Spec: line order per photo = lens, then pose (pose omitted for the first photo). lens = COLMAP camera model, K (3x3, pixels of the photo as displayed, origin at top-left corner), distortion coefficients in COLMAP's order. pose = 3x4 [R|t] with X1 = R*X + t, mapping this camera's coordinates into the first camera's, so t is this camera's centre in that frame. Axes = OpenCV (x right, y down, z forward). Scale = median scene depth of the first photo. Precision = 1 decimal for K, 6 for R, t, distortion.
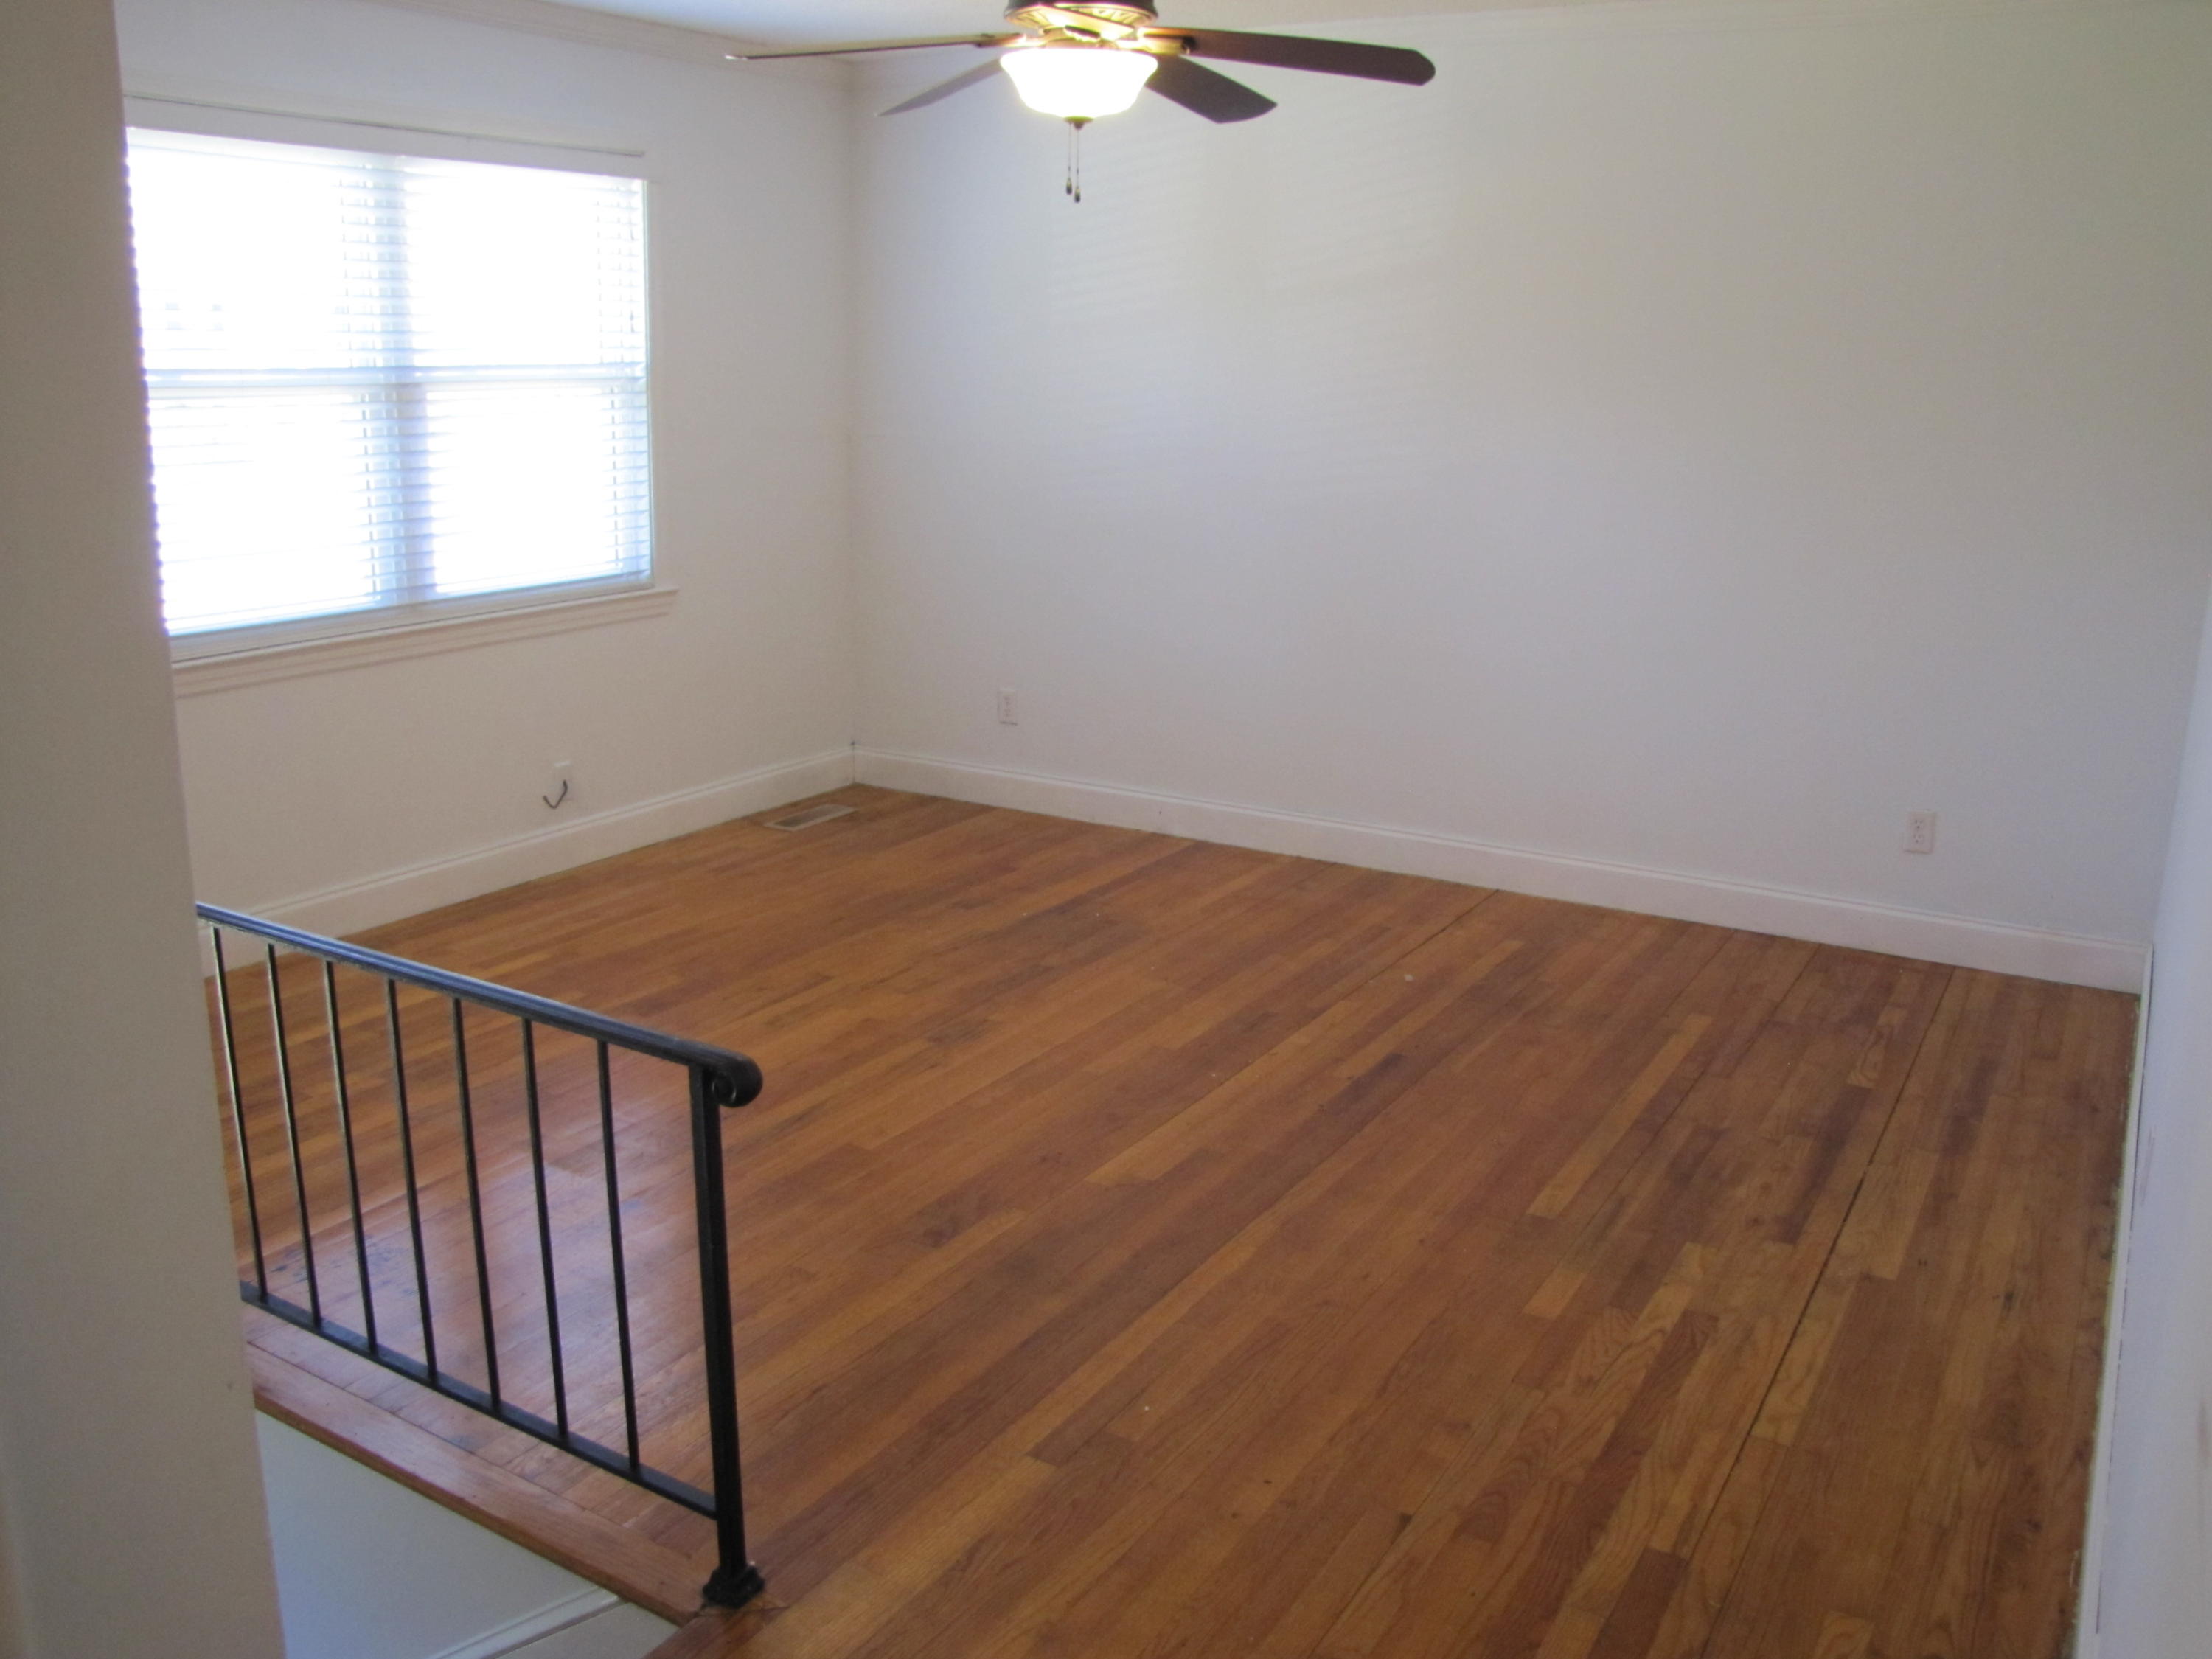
lens RADIAL K [[1875.7, 0, 1100.5], [0, 1875.7, 821.5], [0, 0, 1]] dist [-0.186709, 0.164472]
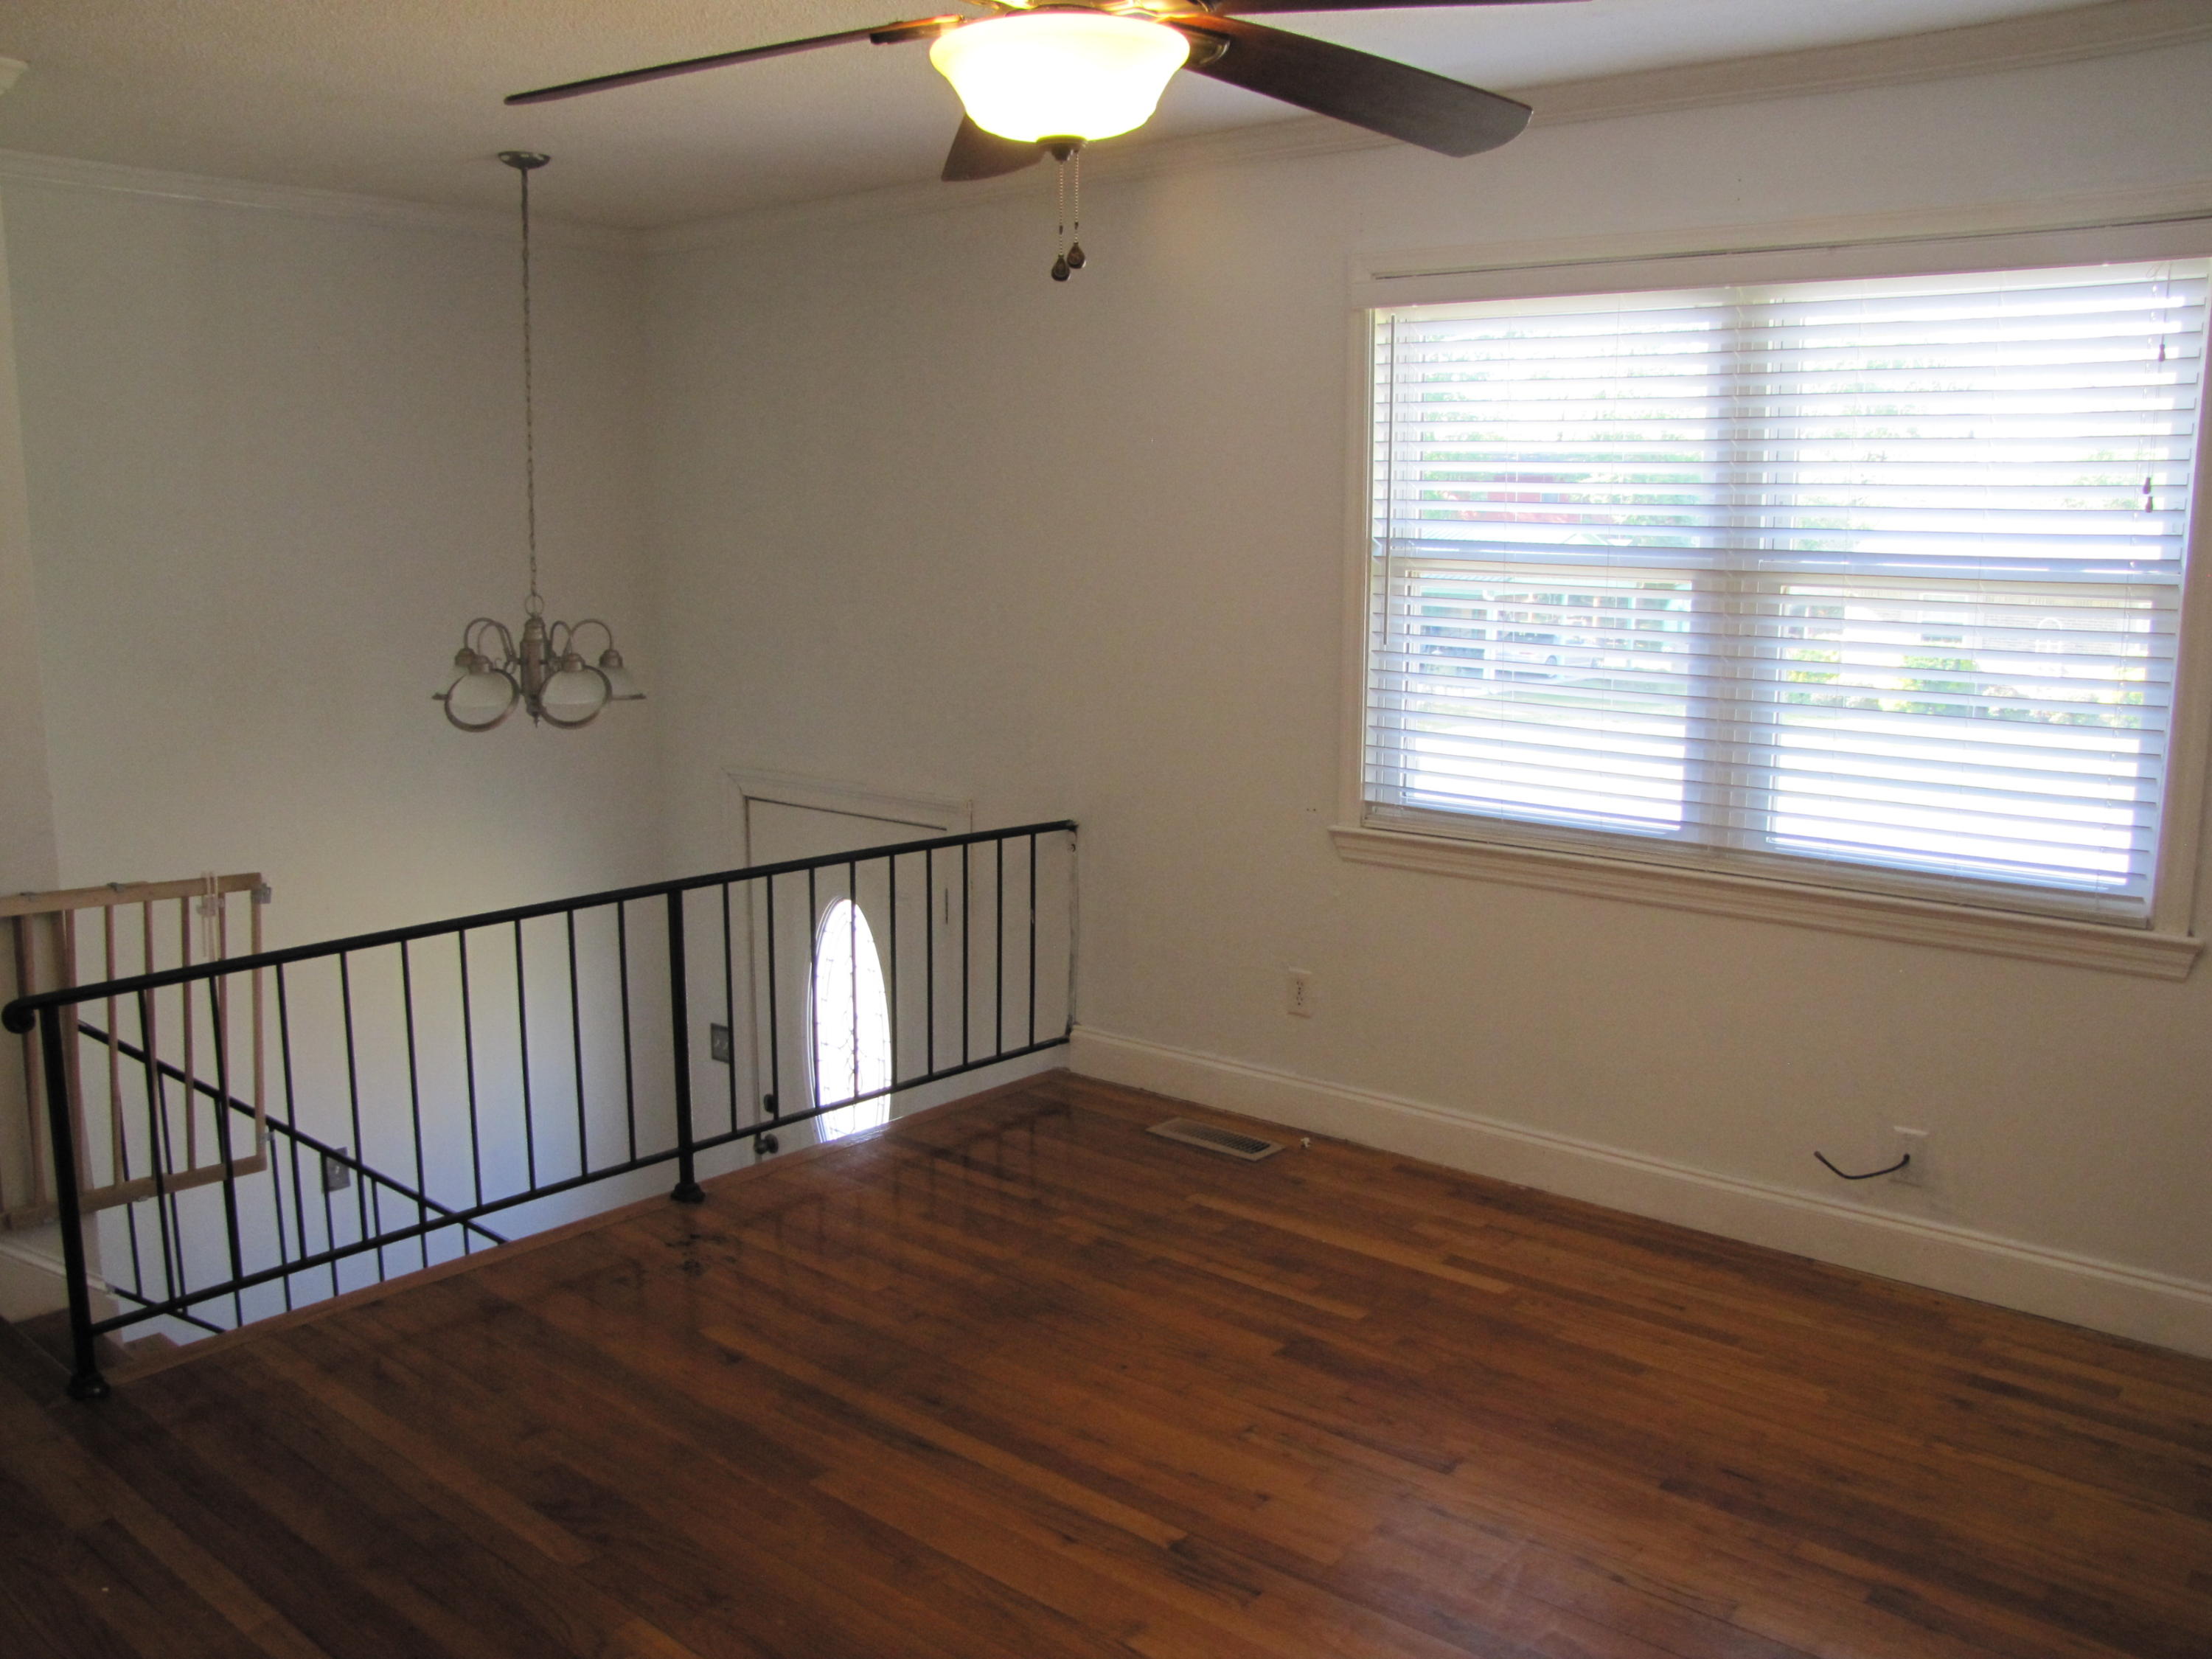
lens RADIAL K [[1875.7, 0, 1097.3], [0, 1875.7, 834.6], [0, 0, 1]] dist [-0.186709, 0.164472]
pose [[-0.175874, 0.149886, -0.972935, 0.442739], [-0.246825, 0.950055, 0.190979, -0.209135], [0.952967, 0.273733, -0.130095, 0.844016]]
